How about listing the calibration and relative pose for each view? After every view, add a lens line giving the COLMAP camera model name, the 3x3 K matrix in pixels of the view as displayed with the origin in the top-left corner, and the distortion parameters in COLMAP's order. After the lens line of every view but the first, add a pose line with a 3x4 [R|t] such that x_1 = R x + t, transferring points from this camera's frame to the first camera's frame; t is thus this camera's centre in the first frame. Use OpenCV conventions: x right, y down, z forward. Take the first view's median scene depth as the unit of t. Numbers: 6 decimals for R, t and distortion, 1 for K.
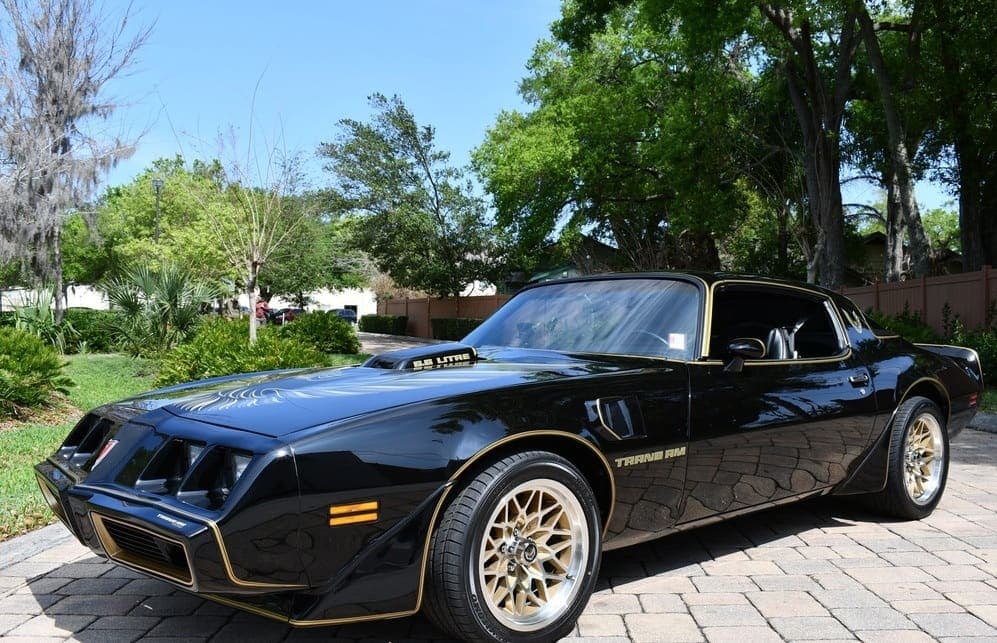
lens RADIAL K [[940.1, 0, 498.5], [0, 940.1, 321.5], [0, 0, 1]] dist [-0.075641, -0.003491]
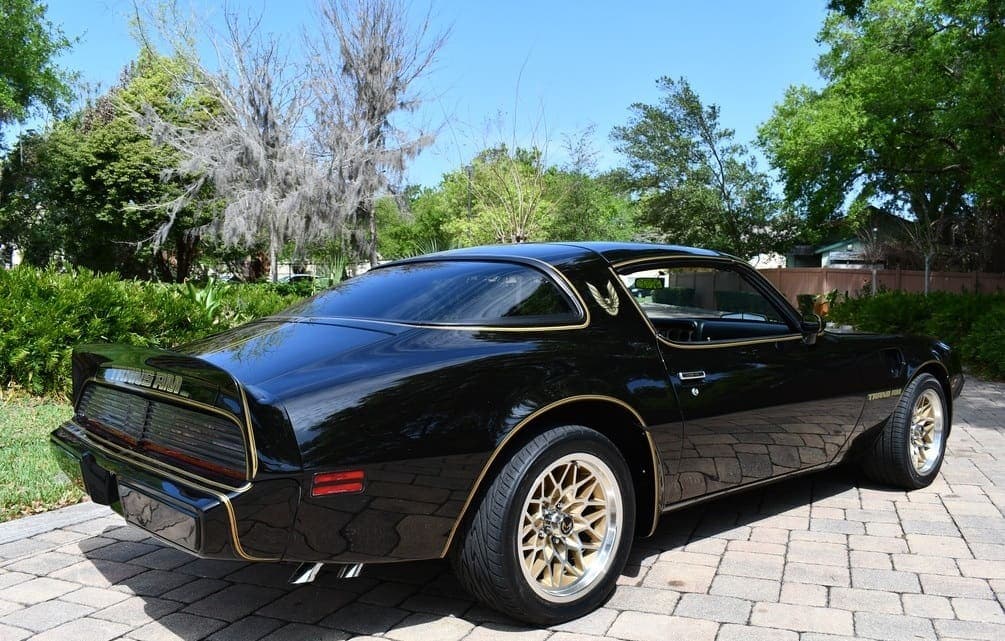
lens RADIAL K [[852.3, 0, 499.6], [0, 852.3, 332.1], [0, 0, 1]] dist [-0.087382, 0.003874]
pose [[0.938665, 0.024503, -0.343958, 0.029758], [-0.008137, 0.998768, 0.048943, -0.000690], [0.344734, -0.043142, 0.937709, 0.030775]]
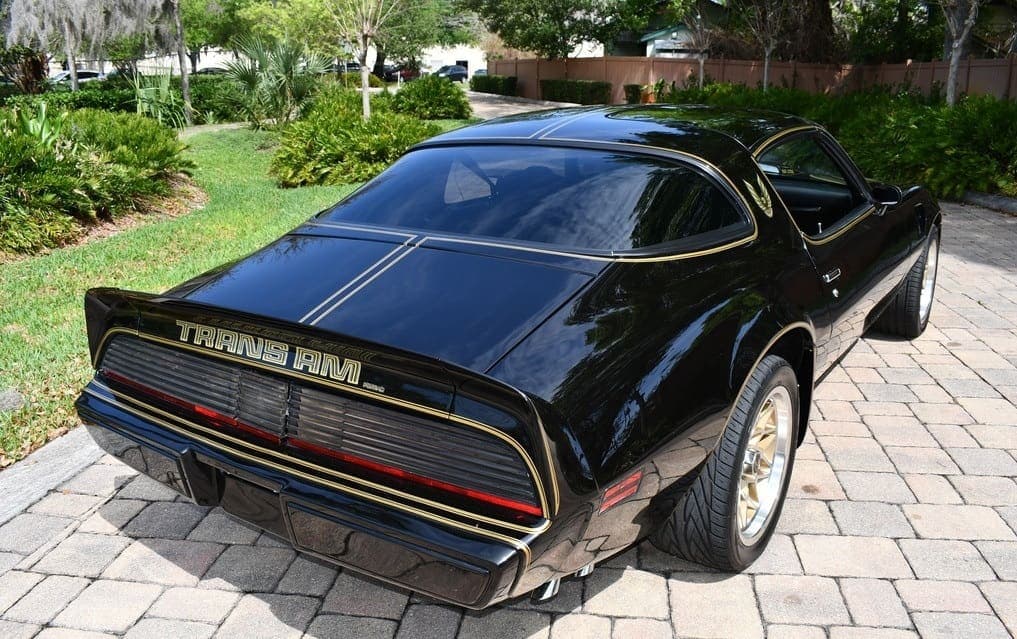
lens RADIAL K [[854.1, 0, 498.9], [0, 854.1, 335.0], [0, 0, 1]] dist [-0.090486, 0.015912]
pose [[0.993418, 0.029301, -0.110737, -0.006119], [0.004773, 0.955302, 0.295592, -0.011100], [0.114449, -0.294175, 0.948874, 0.038422]]
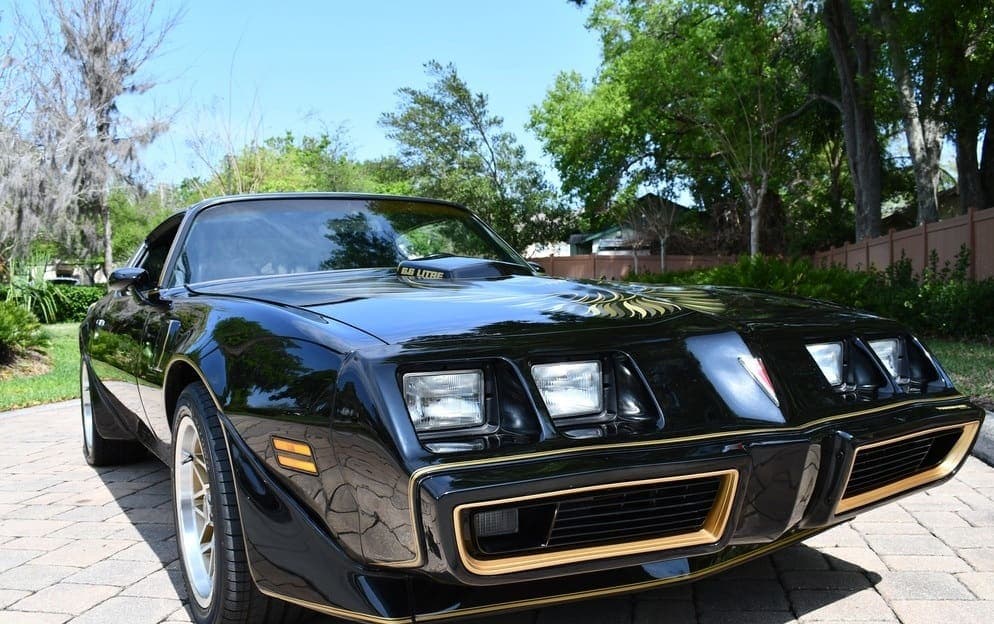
lens RADIAL K [[913.2, 0, 511.6], [0, 913.2, 342.6], [0, 0, 1]] dist [-0.074058, -0.013129]
pose [[0.990917, -0.012629, -0.133880, 0.085223], [0.020709, 0.998035, 0.059136, 0.005259], [0.132870, -0.061372, 0.989232, 0.018916]]
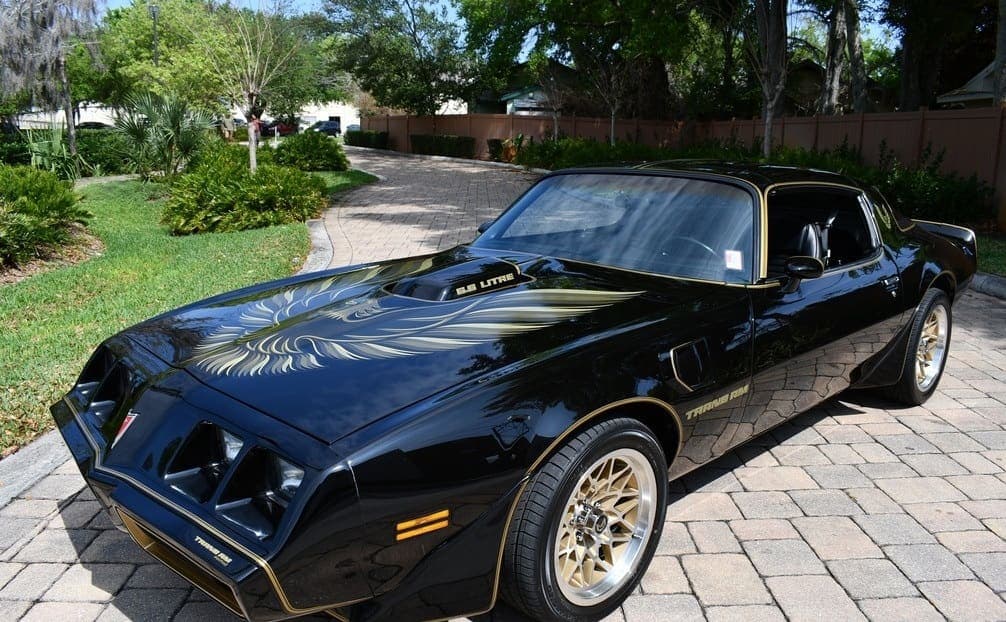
lens RADIAL K [[801.5, 0, 498.9], [0, 801.5, 331.3], [0, 0, 1]] dist [-0.094213, 0.014103]
pose [[0.999067, -0.005251, 0.042857, -0.008844], [-0.005506, 0.968979, 0.247081, -0.011762], [-0.042825, -0.247086, 0.968047, 0.024950]]
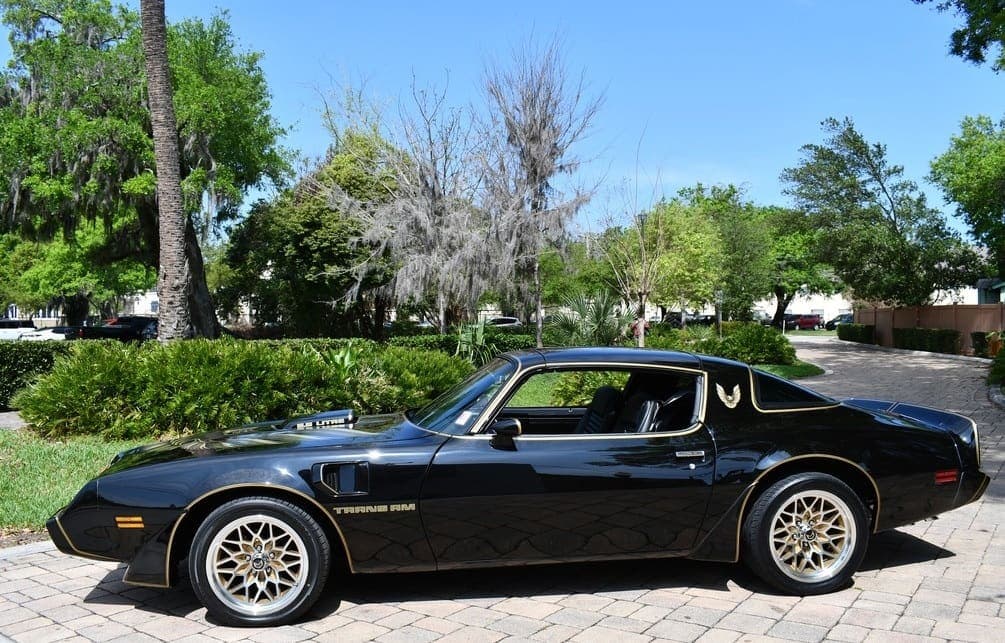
lens RADIAL K [[839.5, 0, 499.5], [0, 839.5, 327.3], [0, 0, 1]] dist [-0.094654, 0.017668]
pose [[0.819964, -0.008492, -0.572352, 0.097797], [0.011697, 0.999930, 0.001922, -0.011420], [0.572296, -0.008271, 0.820005, 0.012011]]
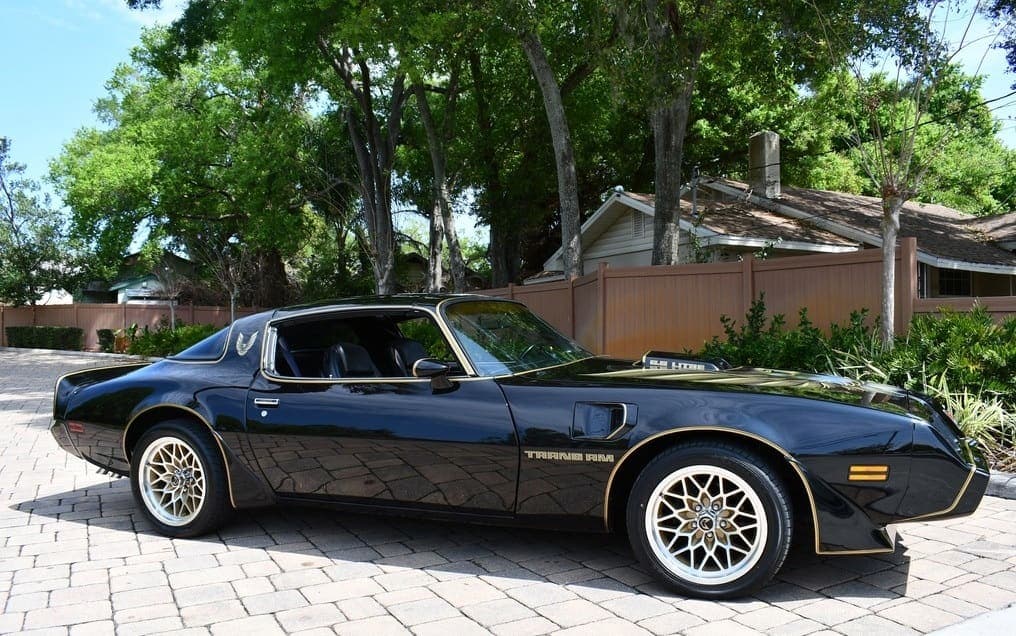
lens RADIAL K [[804.9, 0, 502.9], [0, 804.9, 322.2], [0, 0, 1]] dist [-0.088801, 0.002740]
pose [[0.872794, -0.008227, 0.488019, -0.012831], [0.009665, 0.999953, -0.000429, -0.002741], [-0.487992, 0.005091, 0.872833, 0.011305]]
